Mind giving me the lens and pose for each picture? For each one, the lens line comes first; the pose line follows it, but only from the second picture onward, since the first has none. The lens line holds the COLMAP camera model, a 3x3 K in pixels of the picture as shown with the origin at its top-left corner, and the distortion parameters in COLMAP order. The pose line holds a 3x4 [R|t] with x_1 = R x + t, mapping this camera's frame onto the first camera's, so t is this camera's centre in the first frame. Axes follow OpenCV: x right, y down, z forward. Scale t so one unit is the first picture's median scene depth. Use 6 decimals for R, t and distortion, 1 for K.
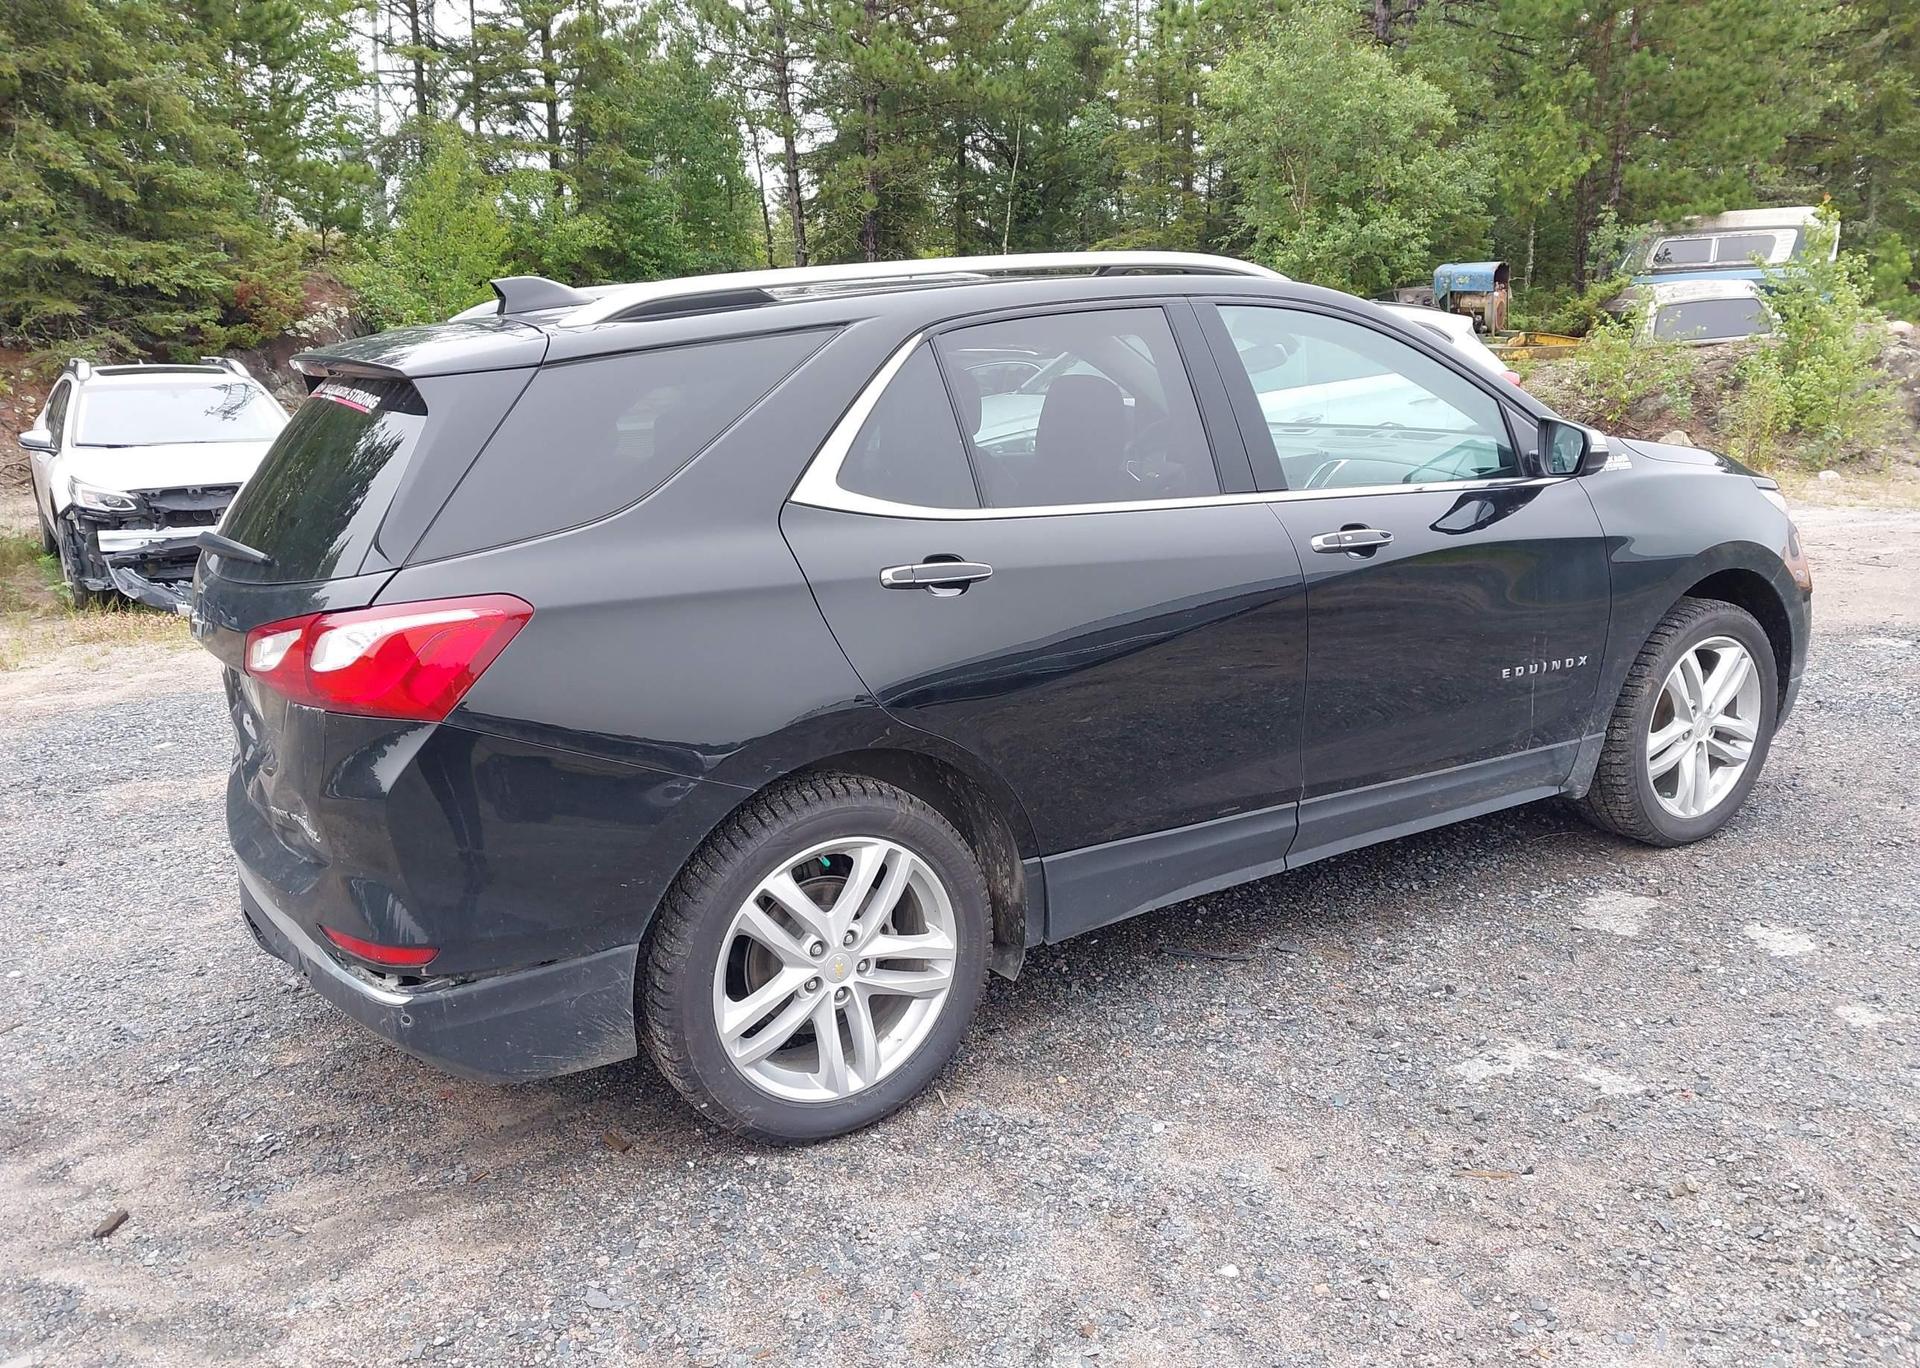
lens RADIAL K [[1509.0, 0, 944.7], [0, 1509.0, 684.8], [0, 0, 1]] dist [0.026200, -0.025326]
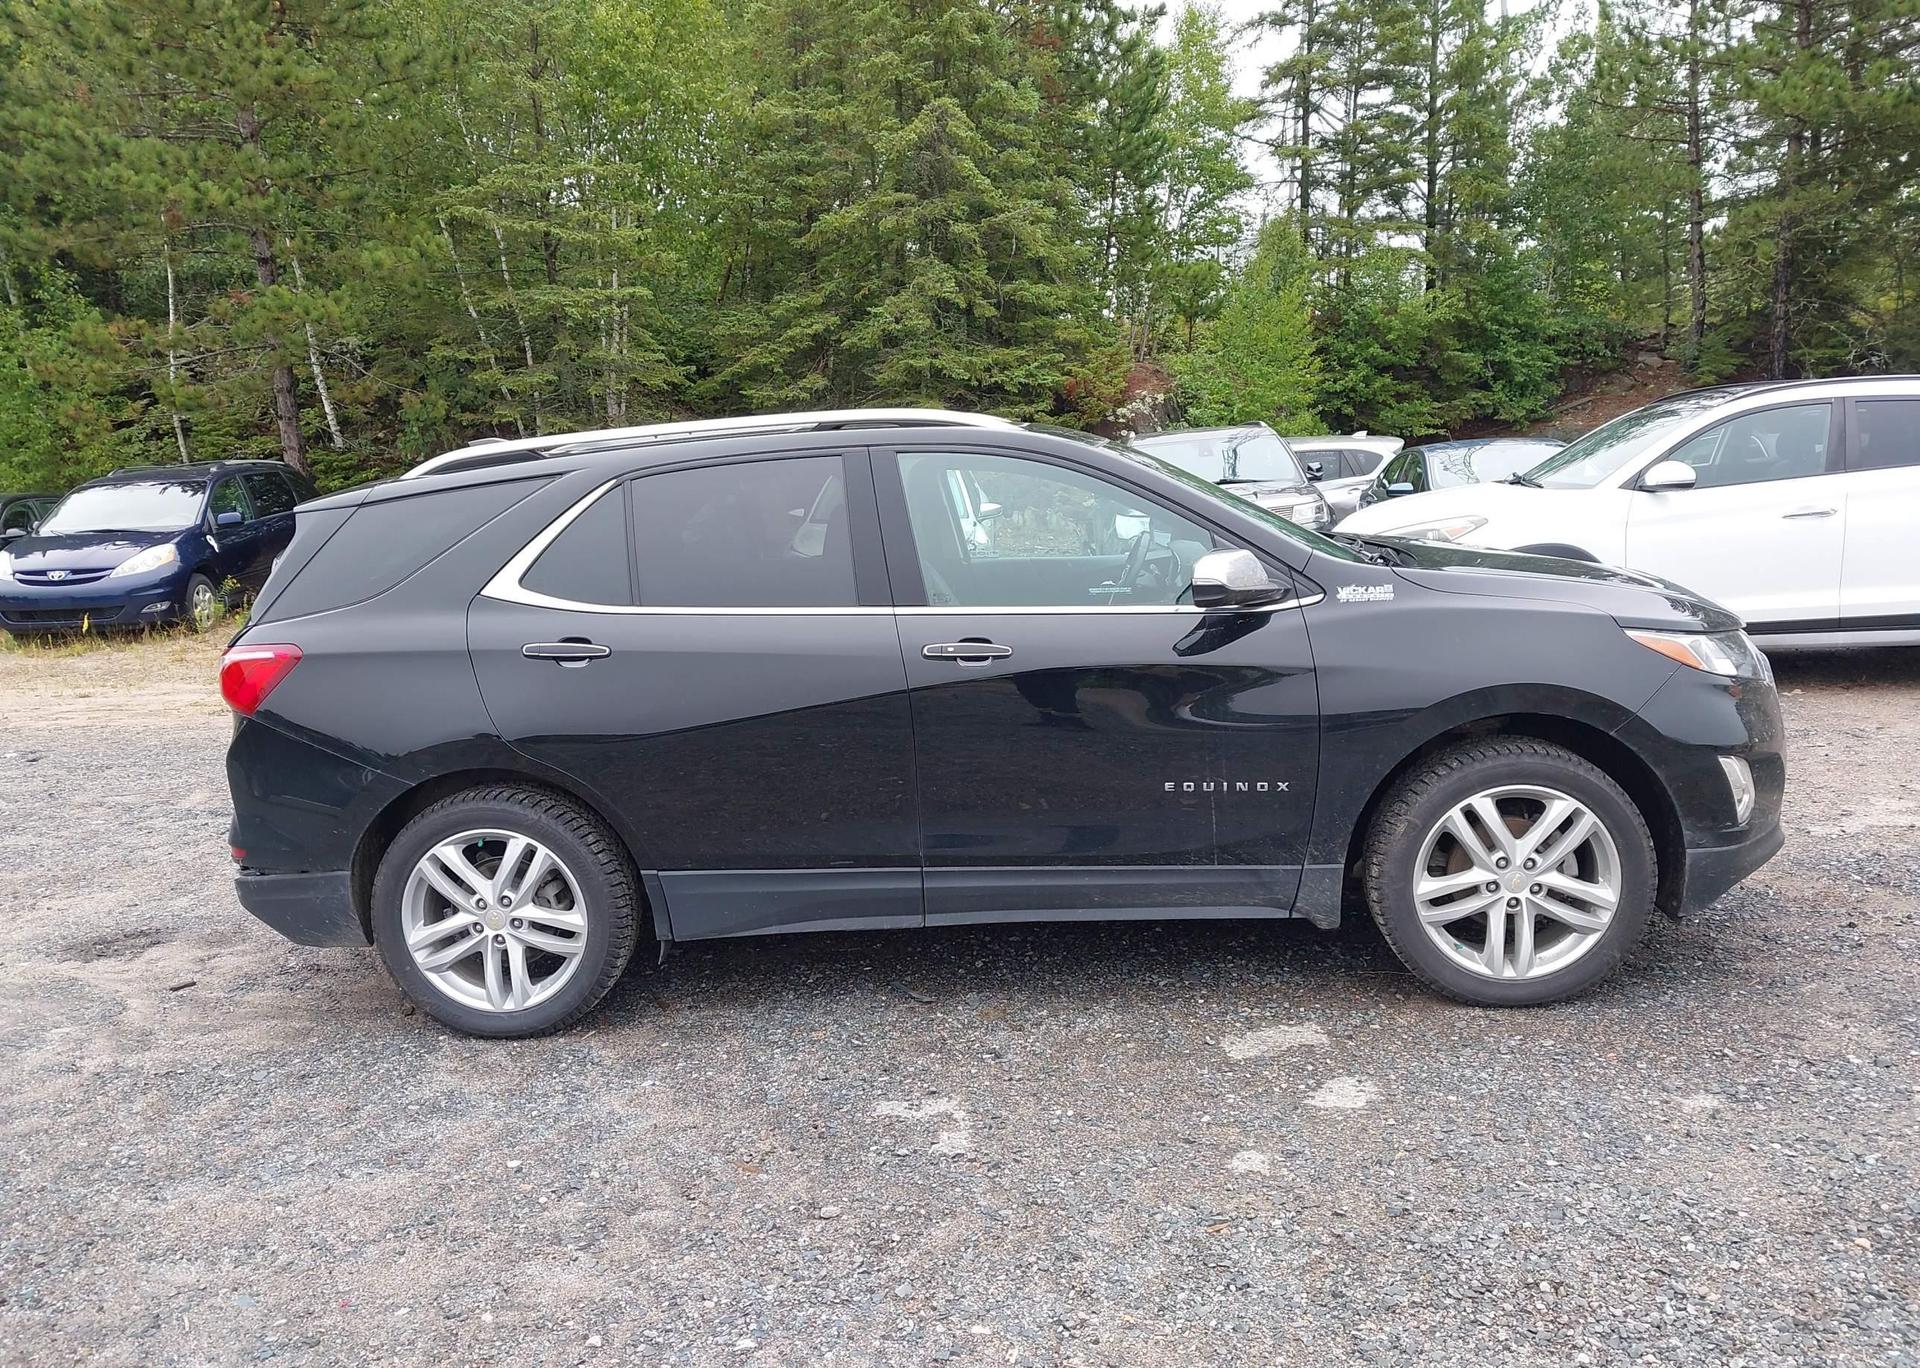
lens RADIAL K [[1509.0, 0, 939.7], [0, 1509.0, 691.0], [0, 0, 1]] dist [0.026200, -0.025326]
pose [[0.804519, 0.085358, -0.587761, 0.802814], [-0.106777, 0.994281, -0.001760, -0.051842], [0.584250, 0.064175, 0.809033, 0.047366]]
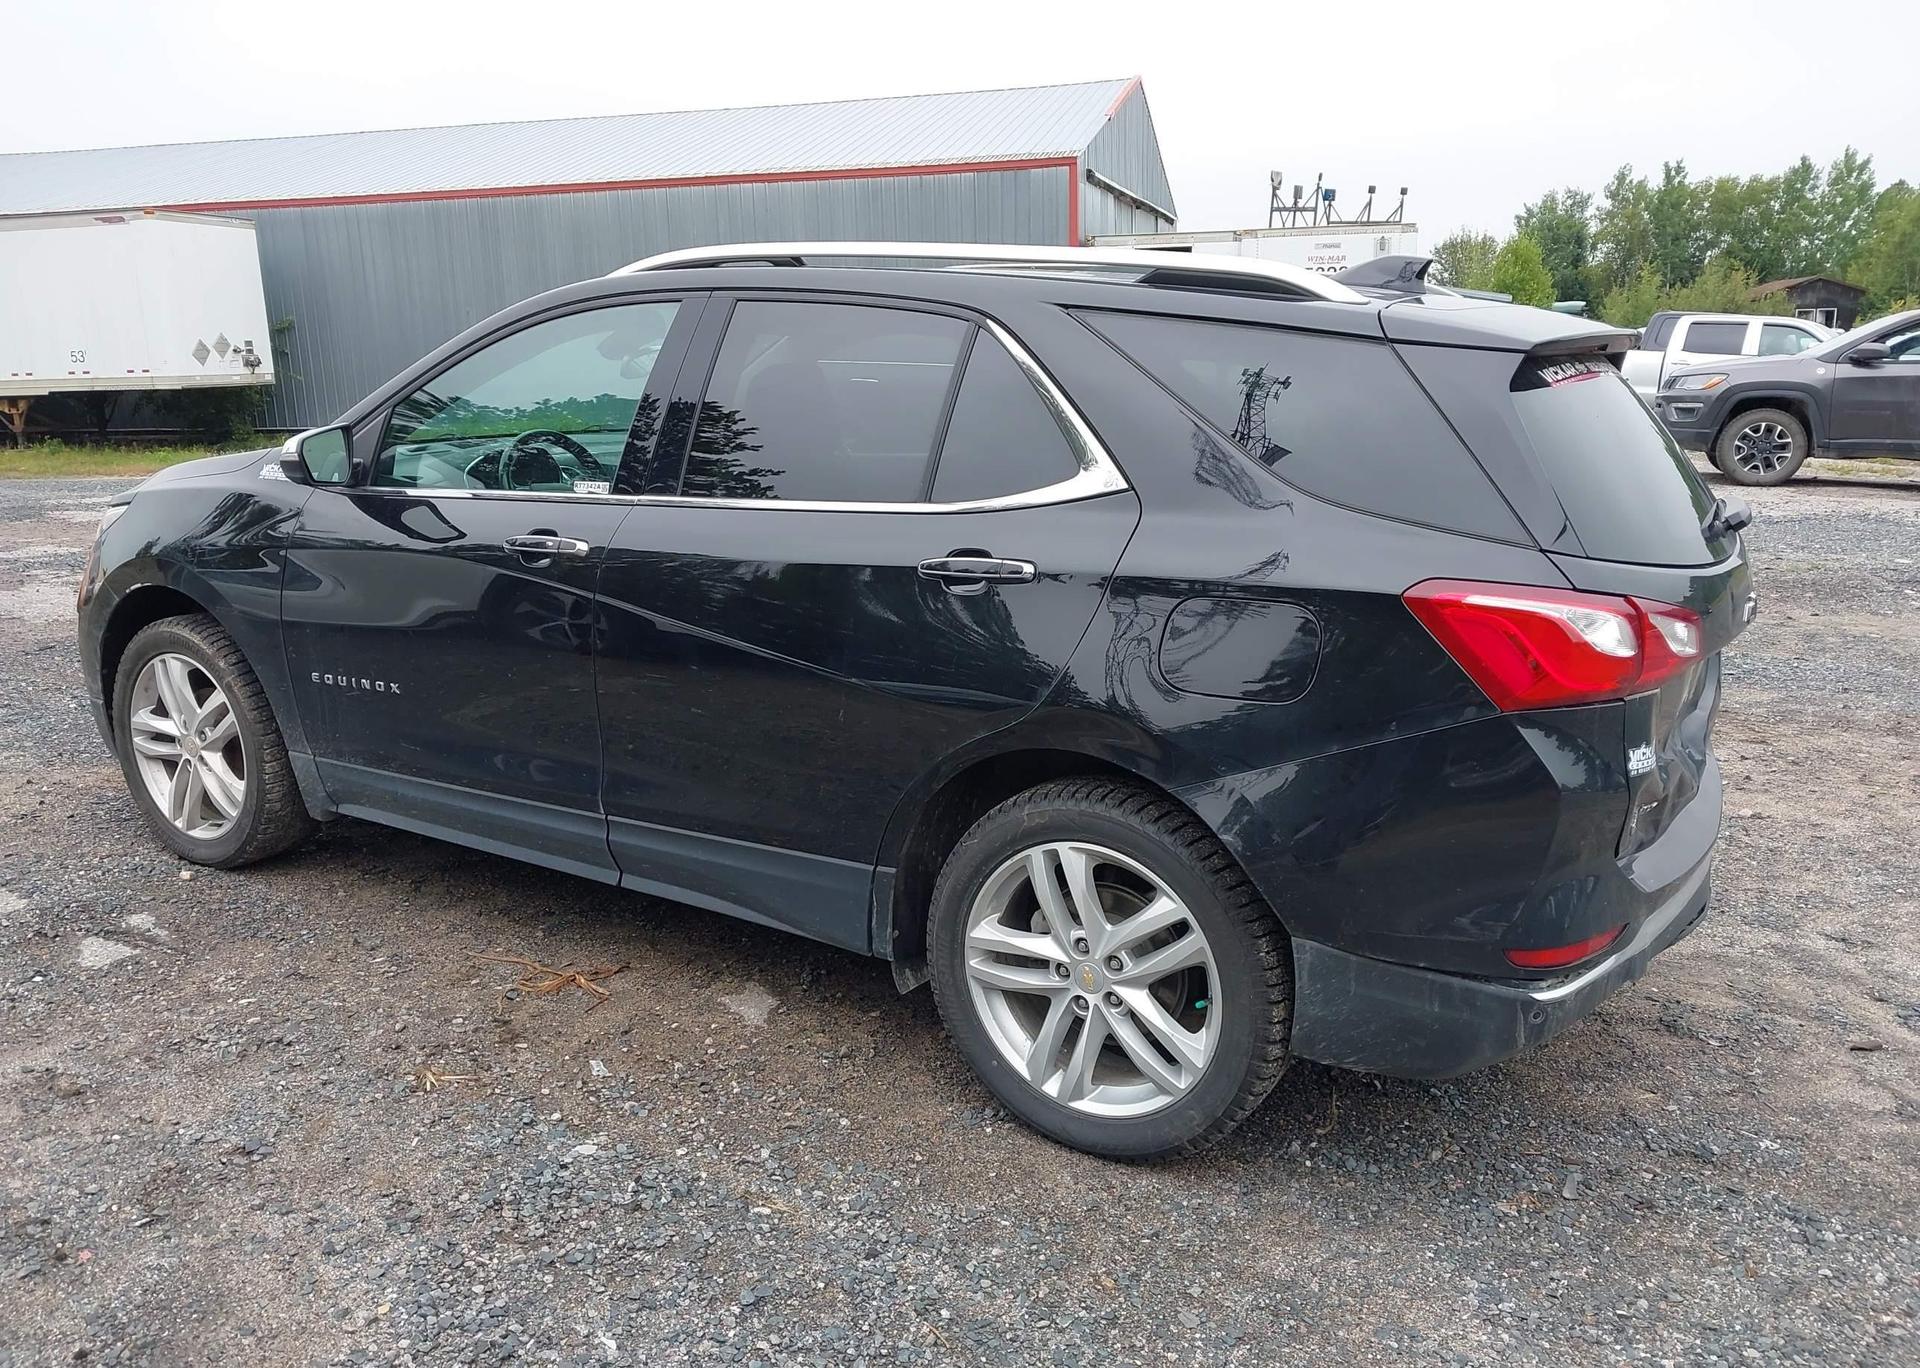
lens RADIAL K [[1509.0, 0, 947.6], [0, 1509.0, 679.7], [0, 0, 1]] dist [0.026200, -0.025326]
pose [[-0.457691, -0.174776, 0.871764, -0.839035], [0.212758, 0.930474, 0.298248, -0.297860], [-0.863281, 0.321980, -0.388684, 1.385120]]
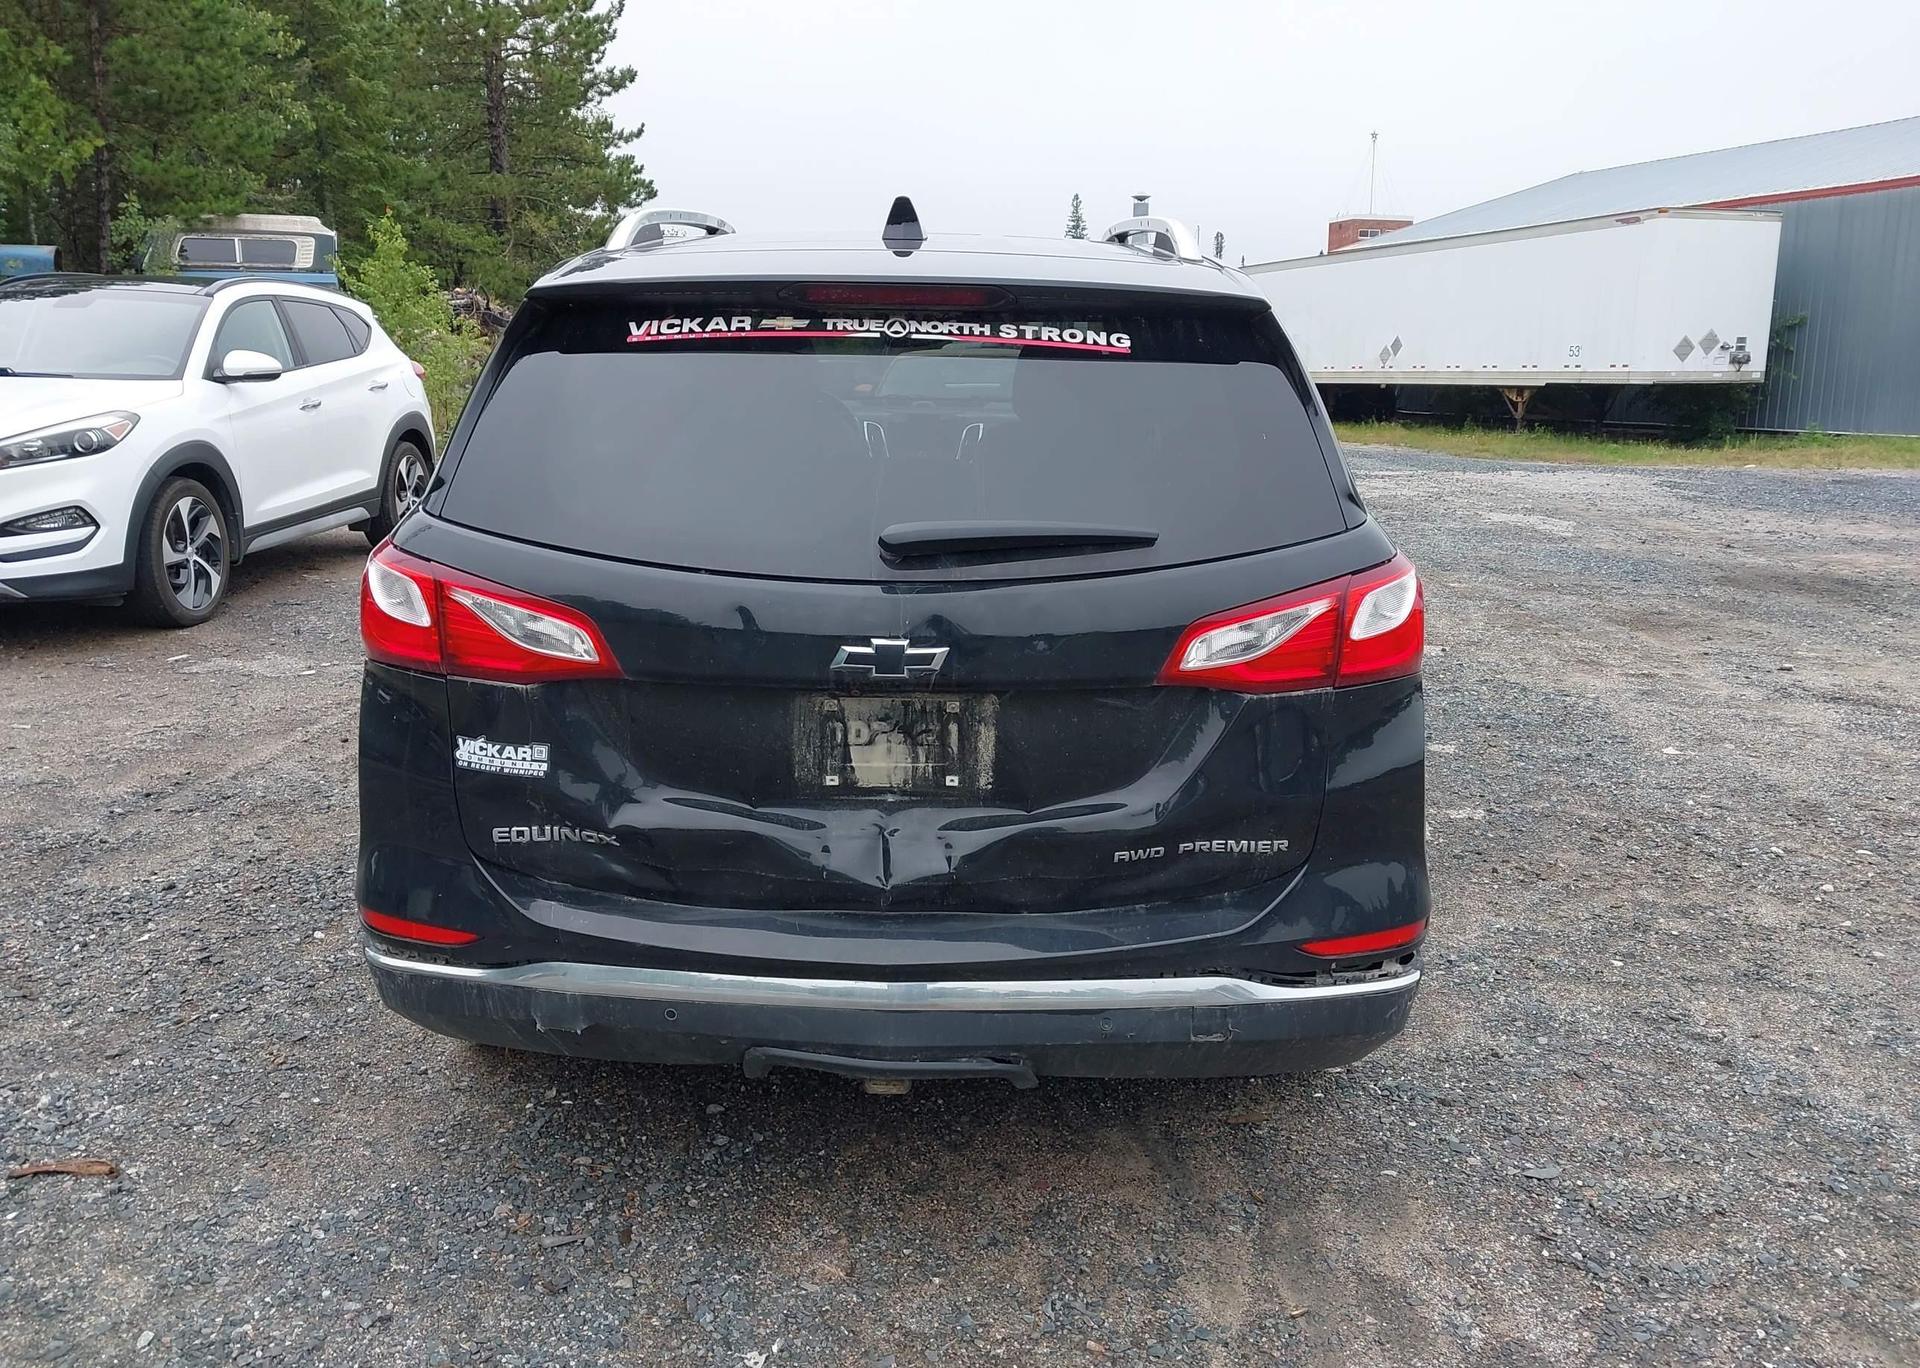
lens RADIAL K [[1509.0, 0, 956.8], [0, 1509.0, 679.2], [0, 0, 1]] dist [0.026200, -0.025326]
pose [[0.511489, -0.166789, 0.842948, -0.806306], [0.173303, 0.980847, 0.088916, -0.066500], [-0.841632, 0.100606, 0.530597, 0.461945]]
